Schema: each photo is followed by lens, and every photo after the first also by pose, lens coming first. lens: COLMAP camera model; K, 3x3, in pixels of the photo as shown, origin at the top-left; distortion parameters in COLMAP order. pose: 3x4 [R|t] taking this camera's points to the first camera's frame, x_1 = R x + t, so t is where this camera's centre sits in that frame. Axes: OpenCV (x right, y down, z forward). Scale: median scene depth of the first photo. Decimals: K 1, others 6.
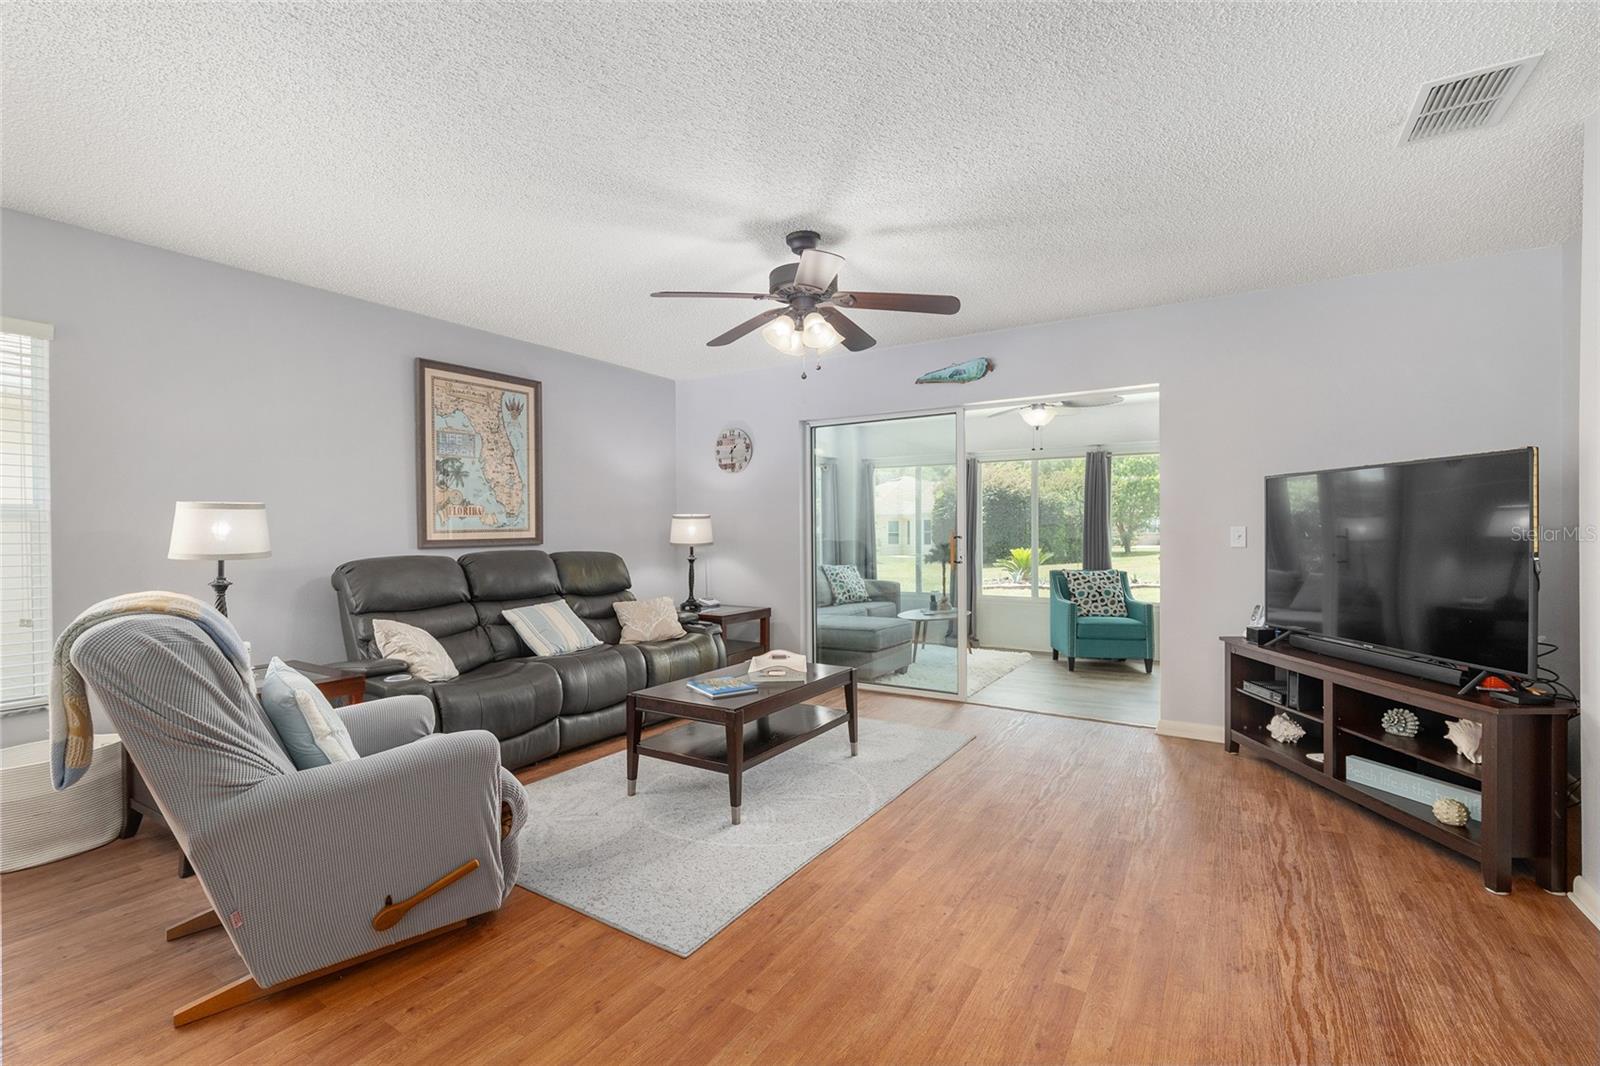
lens RADIAL K [[697.7, 0, 802.5], [0, 697.7, 537.9], [0, 0, 1]] dist [-0.008181, 0.000798]
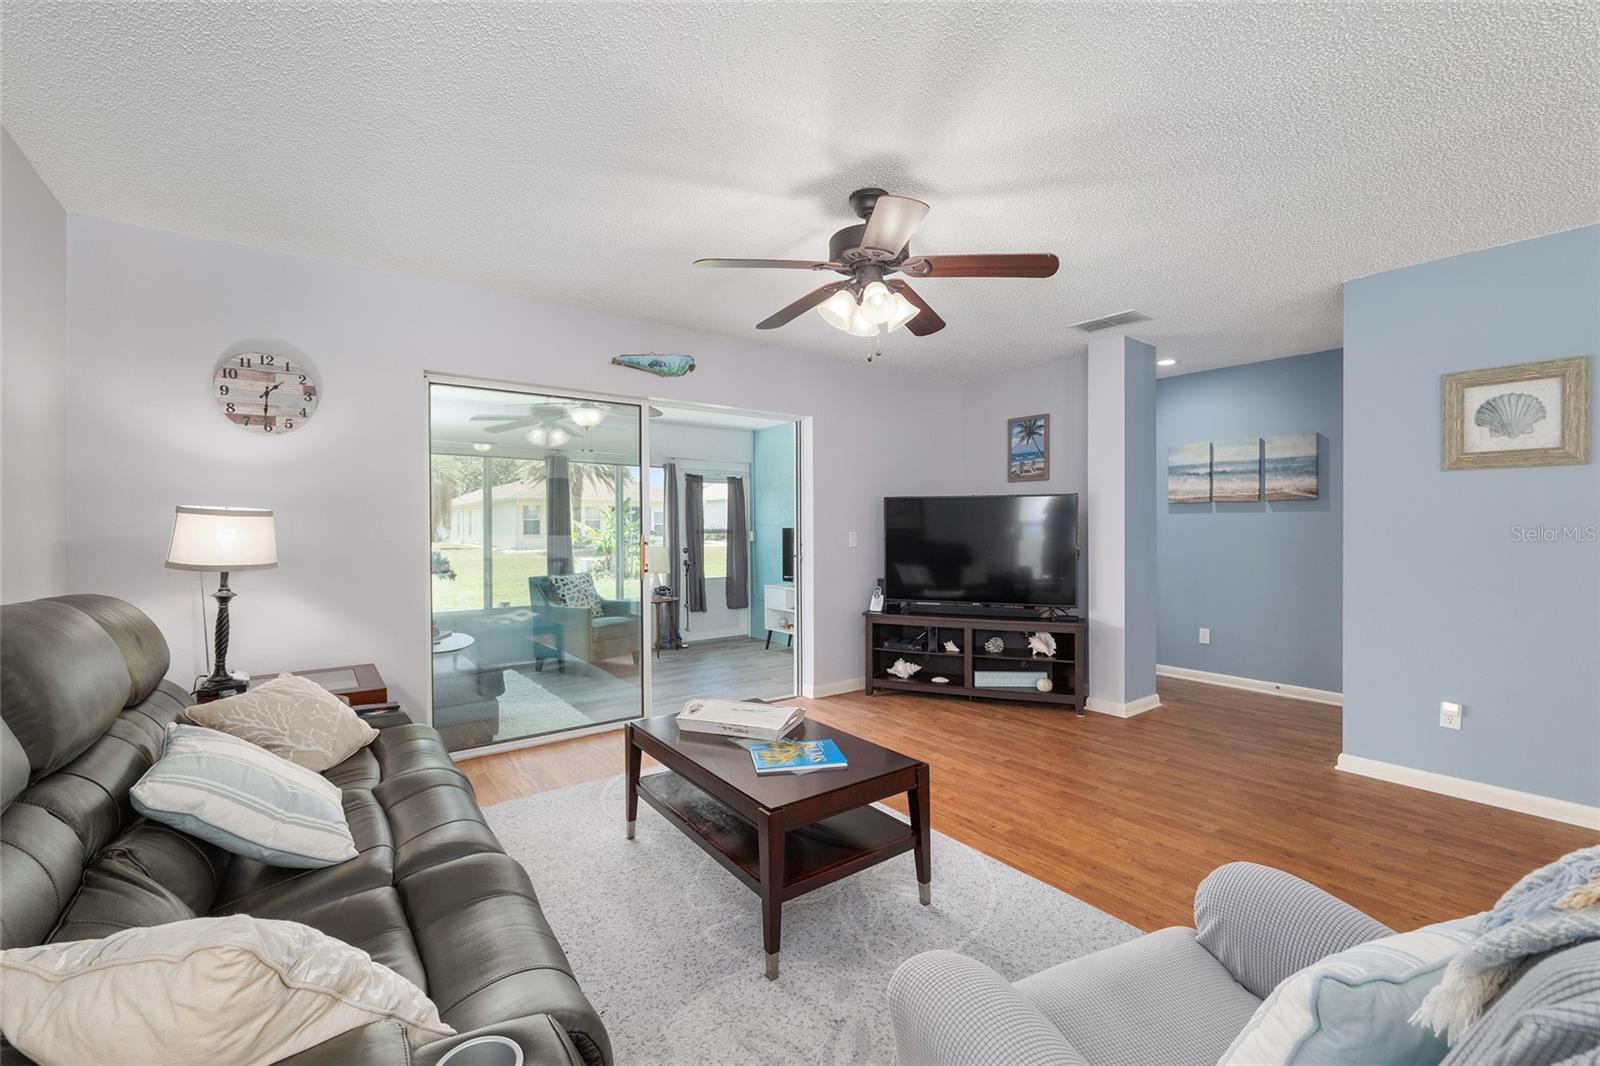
lens RADIAL K [[655.1, 0, 794.5], [0, 655.1, 535.3], [0, 0, 1]] dist [-0.011114, -0.000162]
pose [[0.373472, -0.004951, 0.927628, -0.570373], [0.012803, 0.999918, 0.000183, -0.010227], [-0.927553, 0.011808, 0.373505, 0.576230]]
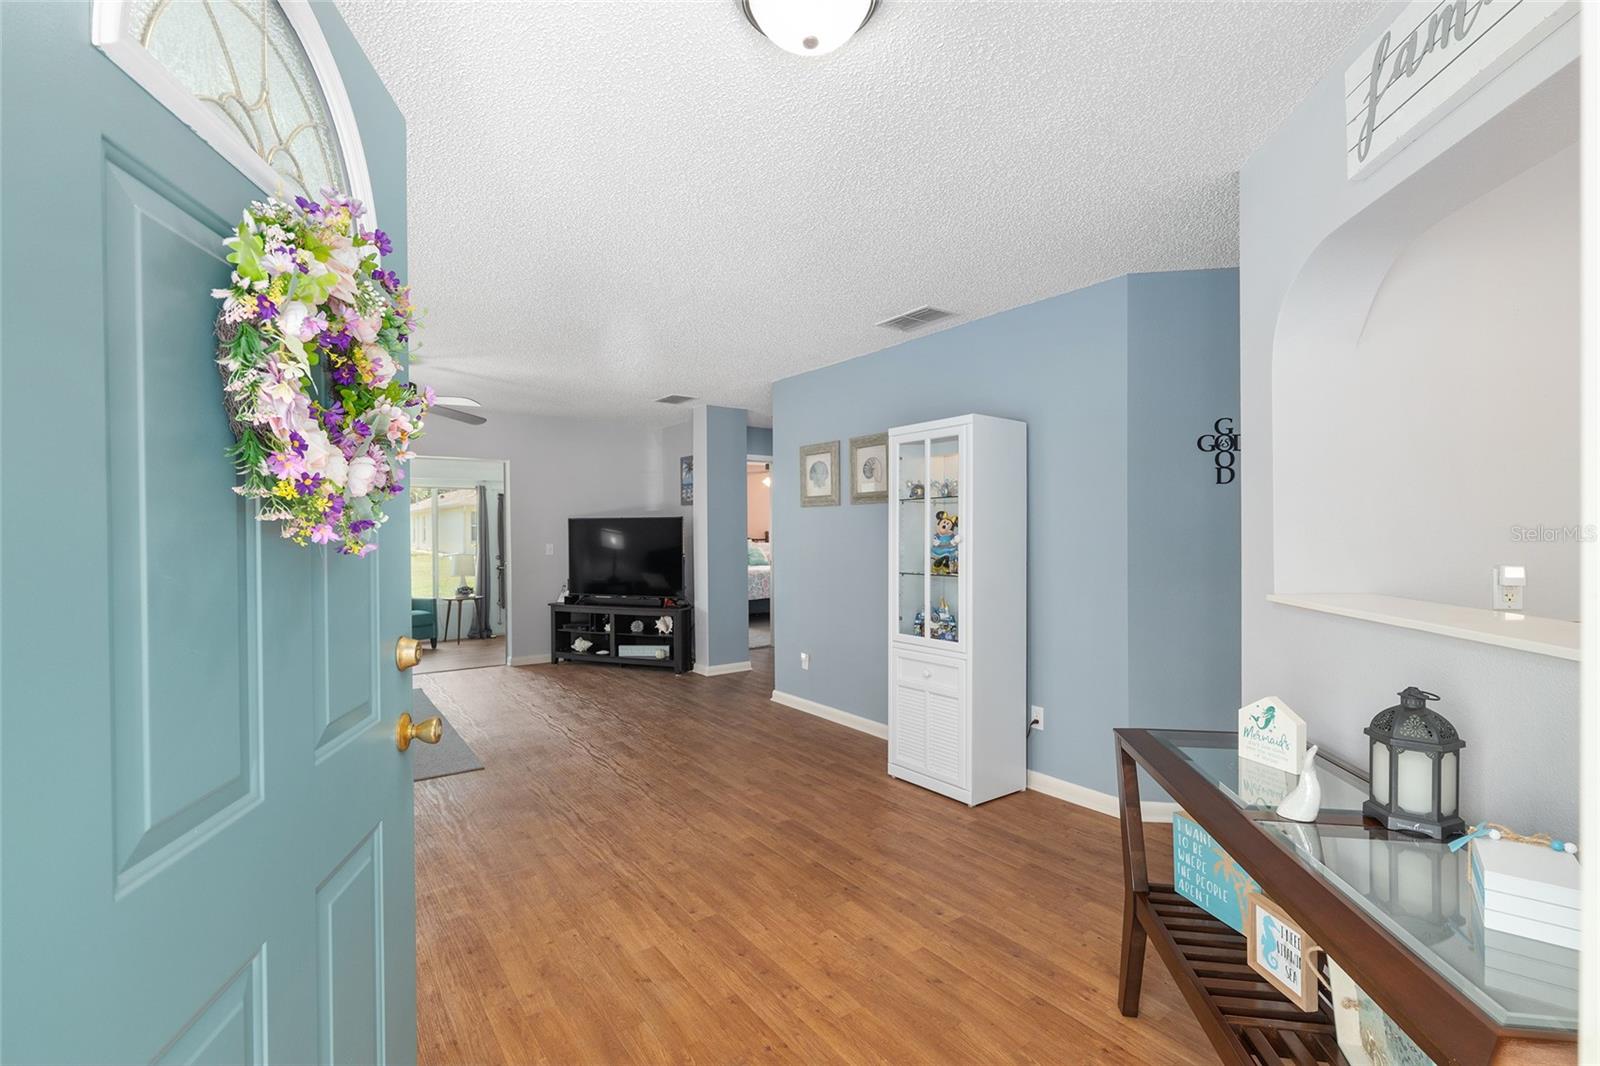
lens RADIAL K [[697.7, 0, 788.0], [0, 697.7, 531.2], [0, 0, 1]] dist [-0.008181, 0.000798]
pose [[0.379123, 0.003490, 0.925340, -0.783982], [0.017163, 0.999794, -0.010803, -0.017165], [-0.925187, 0.019977, 0.378985, -0.266208]]
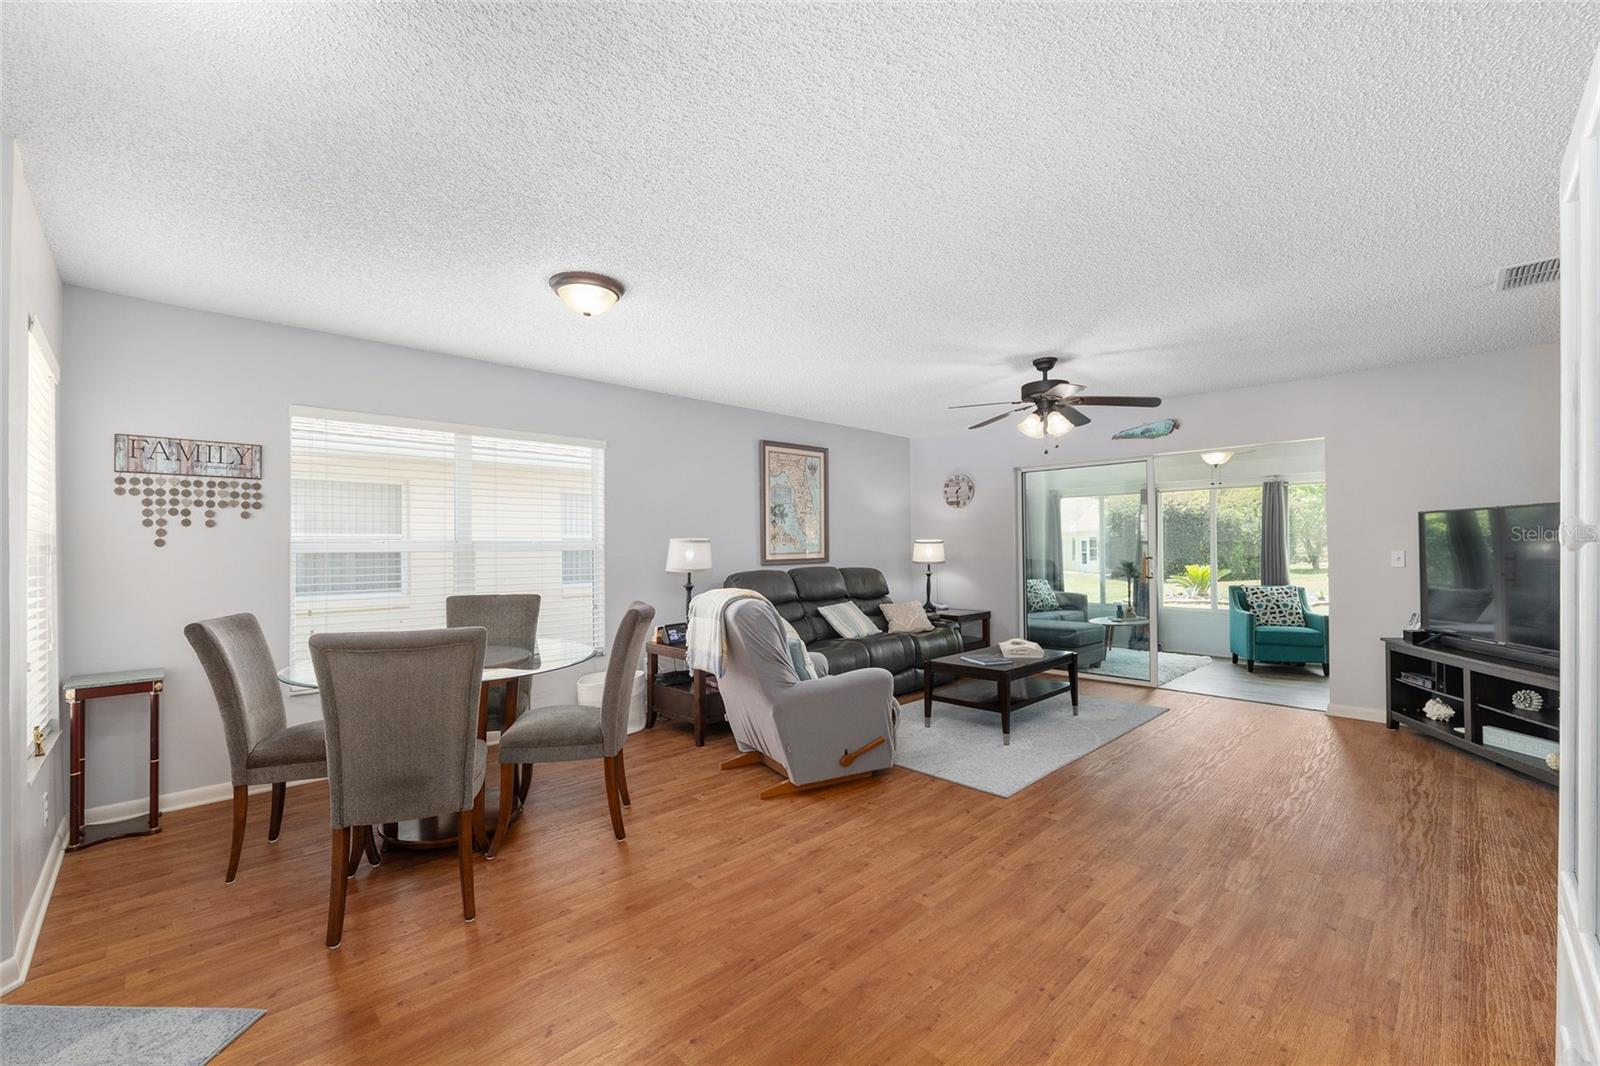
lens RADIAL K [[655.1, 0, 803.5], [0, 655.1, 539.9], [0, 0, 1]] dist [-0.011114, -0.000162]
pose [[0.972944, -0.004956, -0.230989, -0.133015], [-0.000003, 0.999770, -0.021461, -0.009277], [0.231042, 0.020881, 0.972720, -0.354699]]
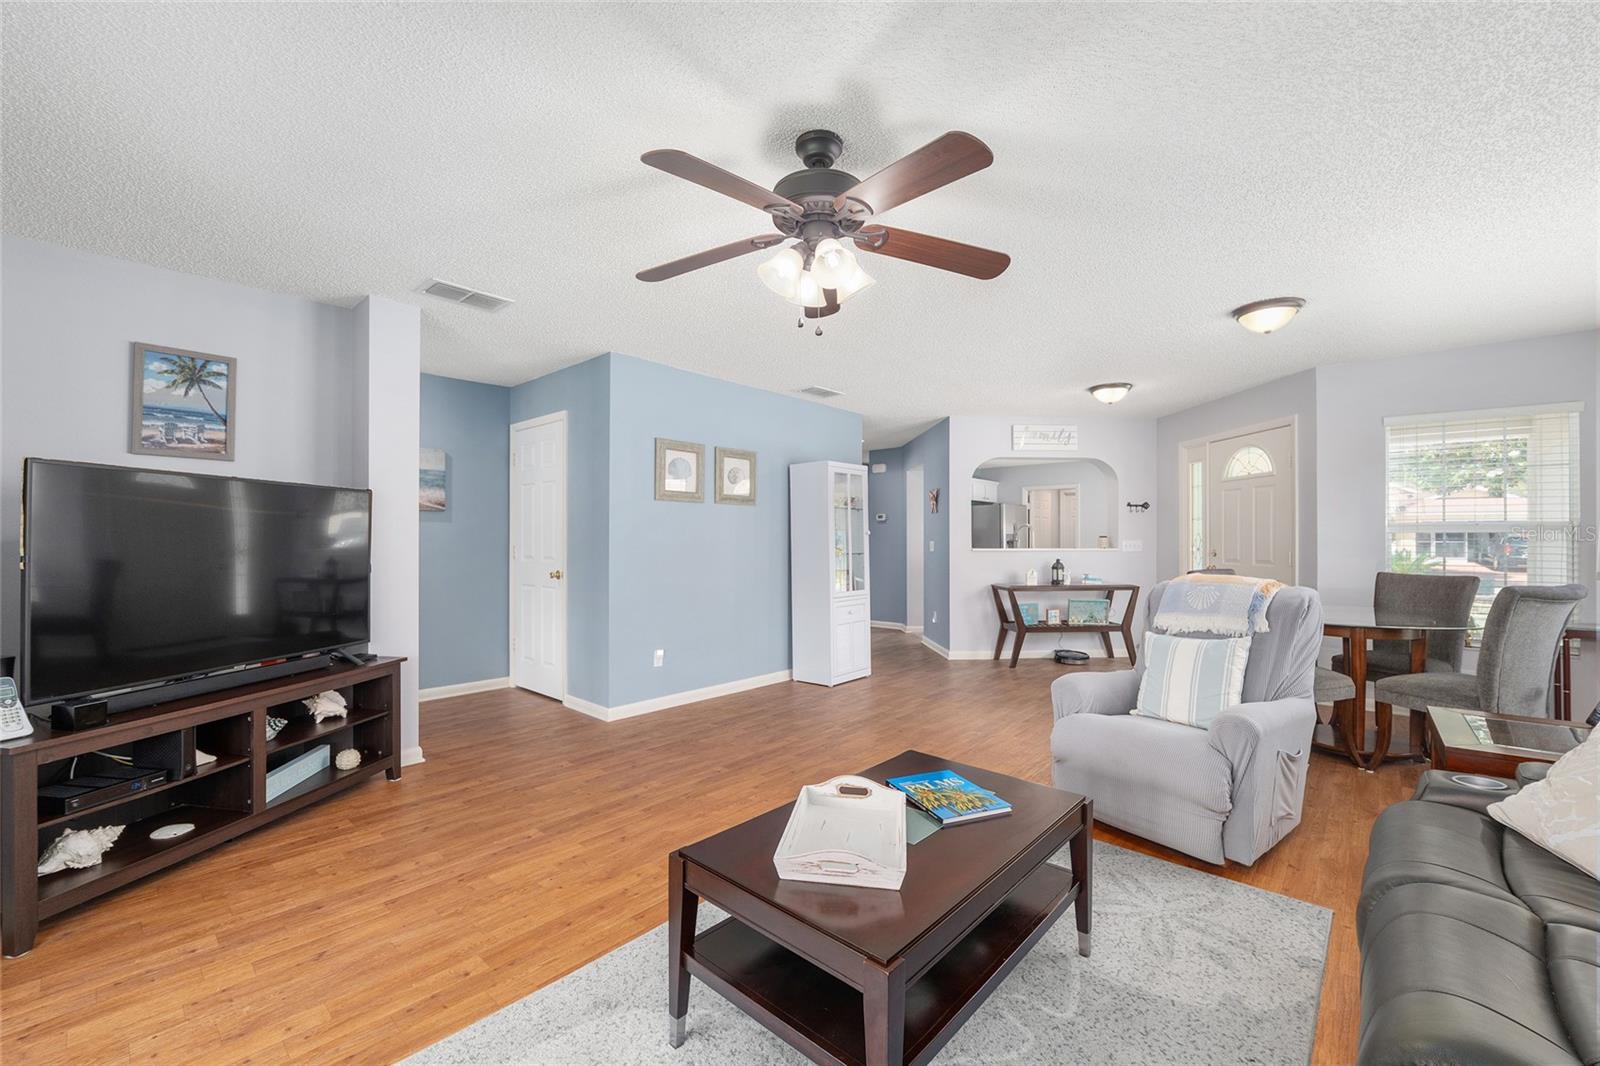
lens RADIAL K [[655.1, 0, 792.6], [0, 655.1, 537.8], [0, 0, 1]] dist [-0.011114, -0.000162]
pose [[-0.983556, 0.005359, 0.180523, -0.068770], [0.007103, 0.999934, 0.009013, -0.016957], [-0.180463, 0.010147, -0.983529, 1.230965]]
